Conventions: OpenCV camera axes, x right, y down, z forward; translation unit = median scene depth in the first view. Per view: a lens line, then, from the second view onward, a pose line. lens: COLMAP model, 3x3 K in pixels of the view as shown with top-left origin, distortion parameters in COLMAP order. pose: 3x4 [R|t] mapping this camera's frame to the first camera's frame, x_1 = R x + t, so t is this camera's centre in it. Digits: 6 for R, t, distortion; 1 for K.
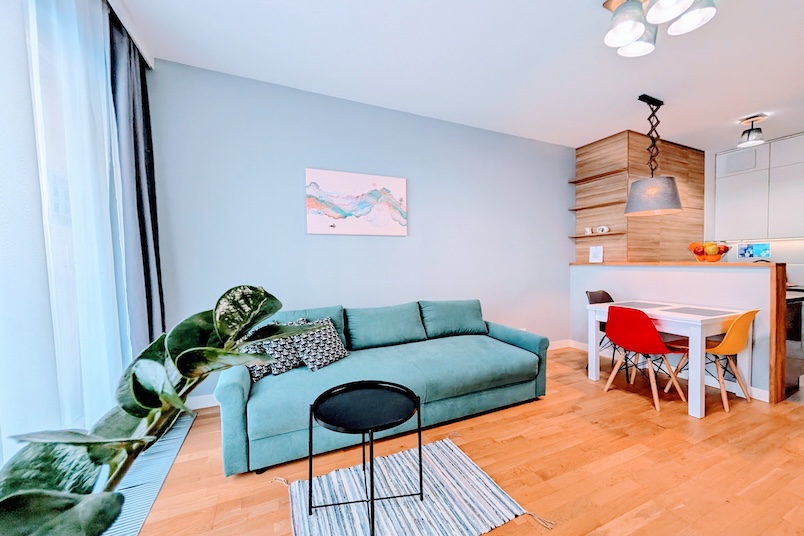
lens RADIAL K [[303.4, 0, 404.1], [0, 303.4, 268.5], [0, 0, 1]] dist [-0.003679, 0.000278]
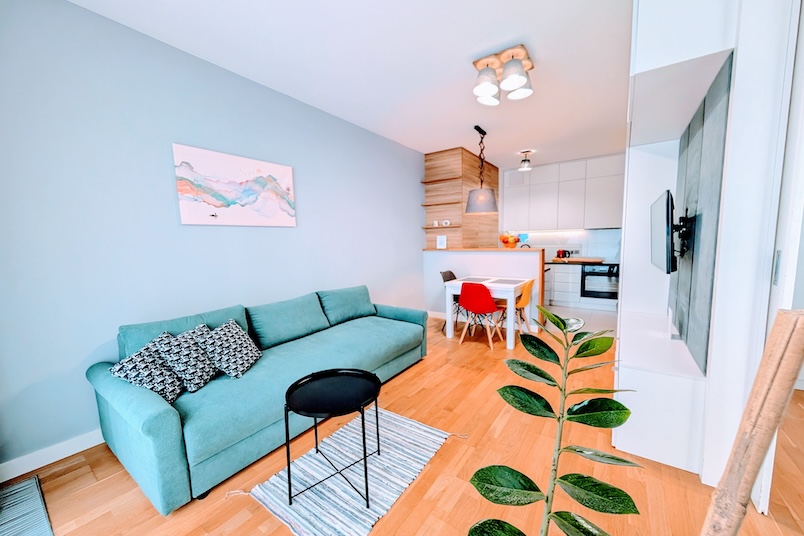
lens RADIAL K [[303.4, 0, 403.7], [0, 303.4, 271.3], [0, 0, 1]] dist [-0.003679, 0.000278]
pose [[0.858236, -0.059435, 0.509802, -0.249436], [0.023467, 0.996778, 0.076702, -0.039349], [-0.512719, -0.053865, 0.856865, -0.035818]]
